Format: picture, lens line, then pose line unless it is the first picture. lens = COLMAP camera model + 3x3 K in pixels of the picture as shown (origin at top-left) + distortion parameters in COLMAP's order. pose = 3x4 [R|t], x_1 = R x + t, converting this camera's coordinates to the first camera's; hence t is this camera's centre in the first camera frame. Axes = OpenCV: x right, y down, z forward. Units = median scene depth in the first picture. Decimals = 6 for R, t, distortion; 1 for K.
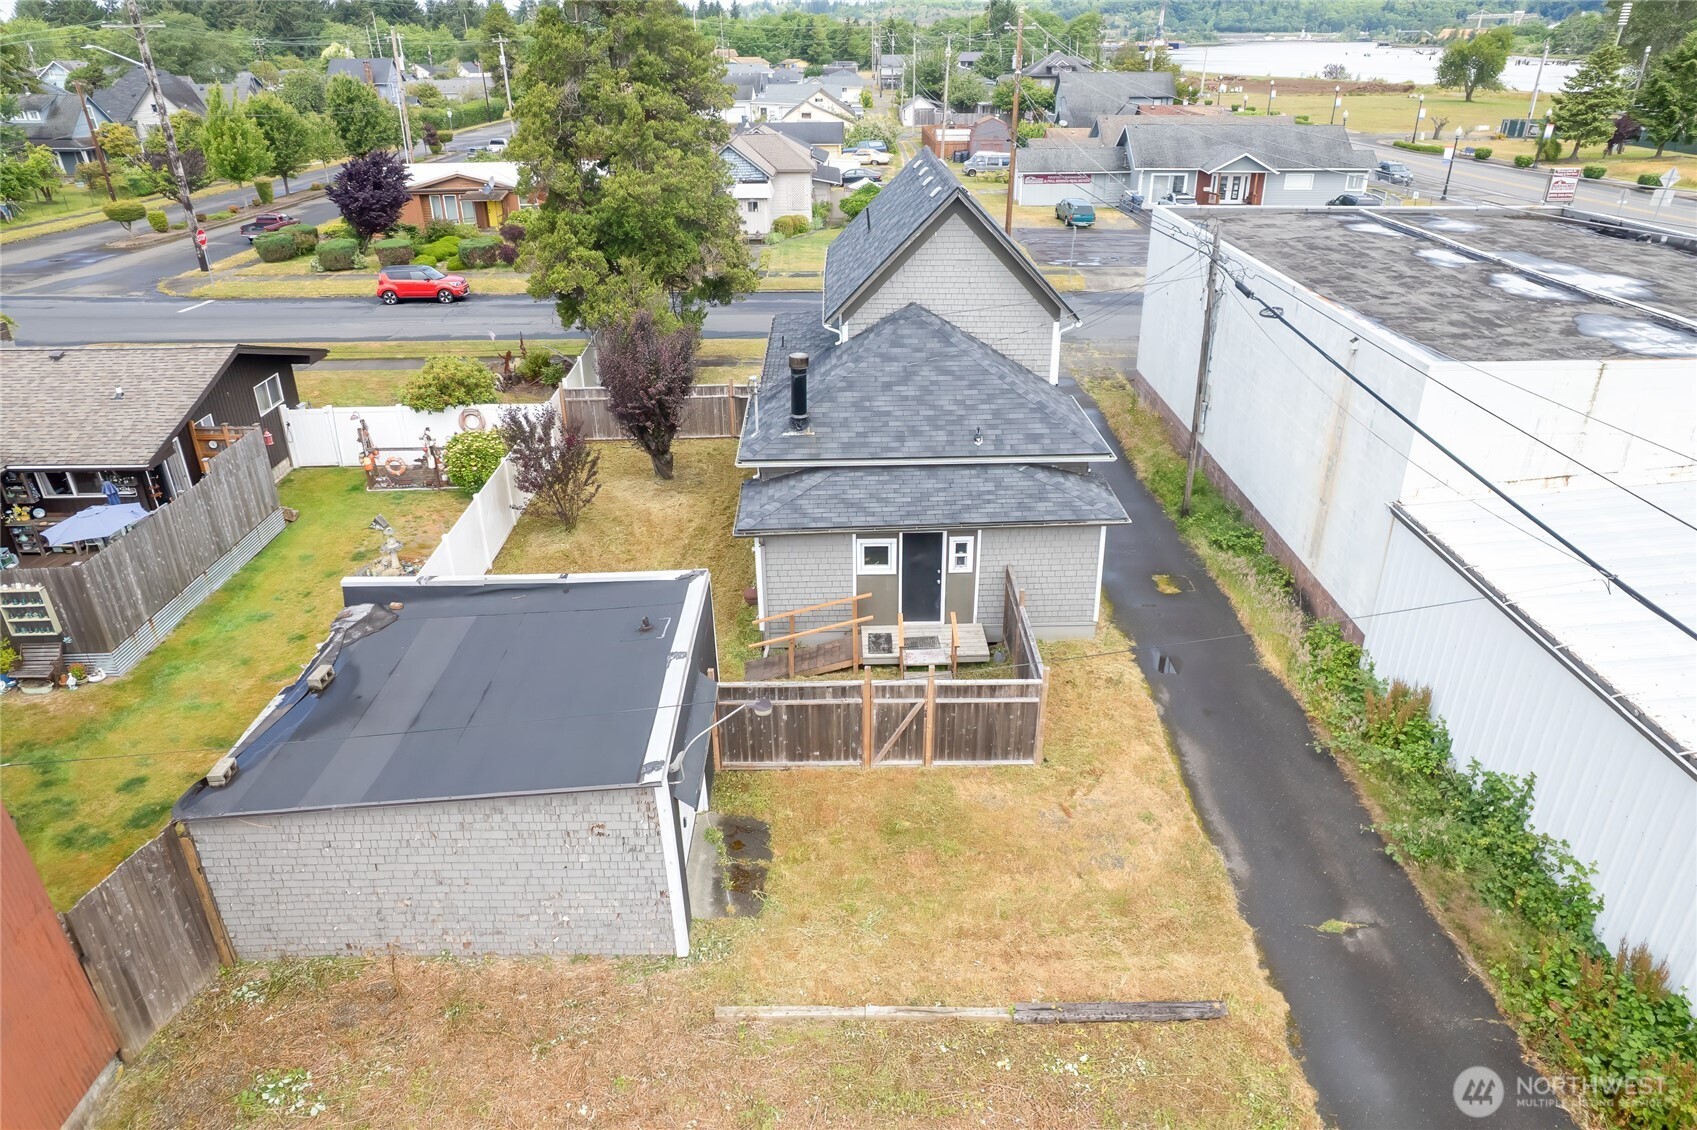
lens RADIAL K [[1086.1, 0, 853.8], [0, 1086.1, 560.6], [0, 0, 1]] dist [-0.078146, 0.070238]
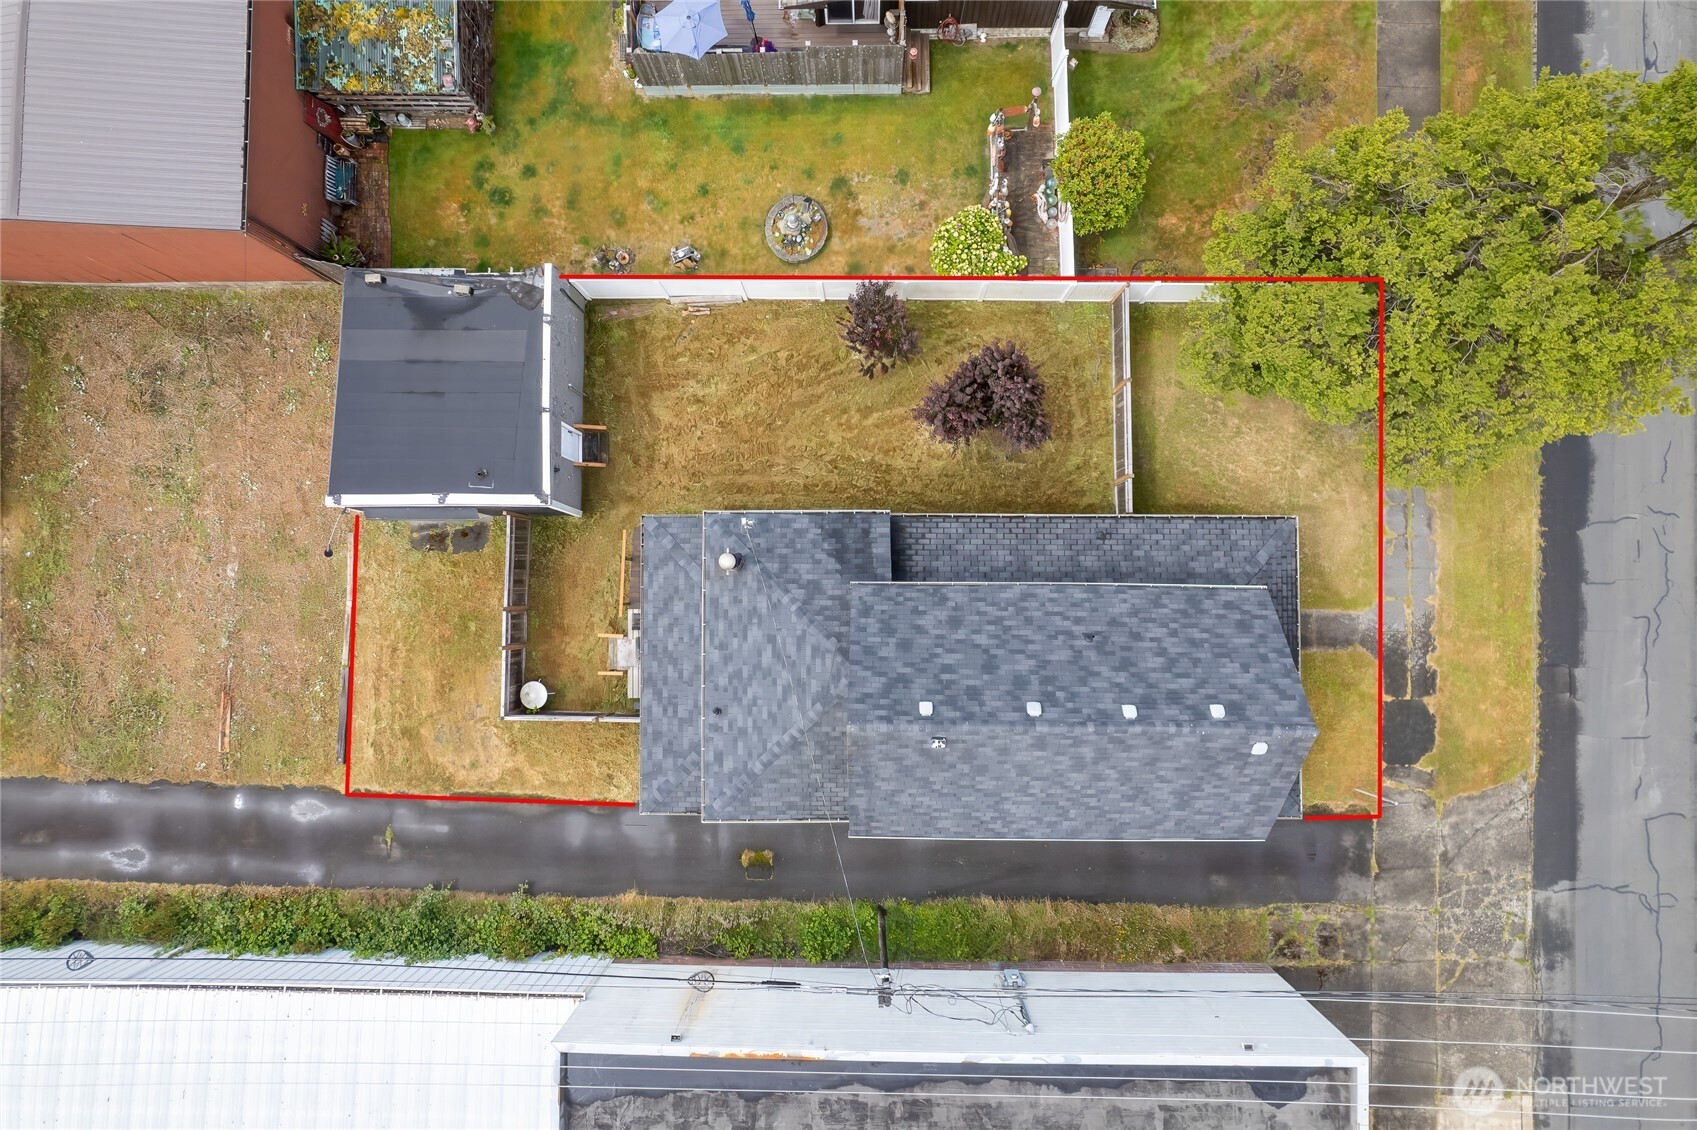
lens RADIAL K [[1086.1, 0, 853.8], [0, 1086.1, 560.6], [0, 0, 1]] dist [-0.078146, 0.070238]
pose [[-0.020208, 0.999441, -0.026631, -0.029747], [-0.435562, 0.015176, 0.900031, -1.737219], [0.899932, 0.029787, 0.435012, 0.840068]]
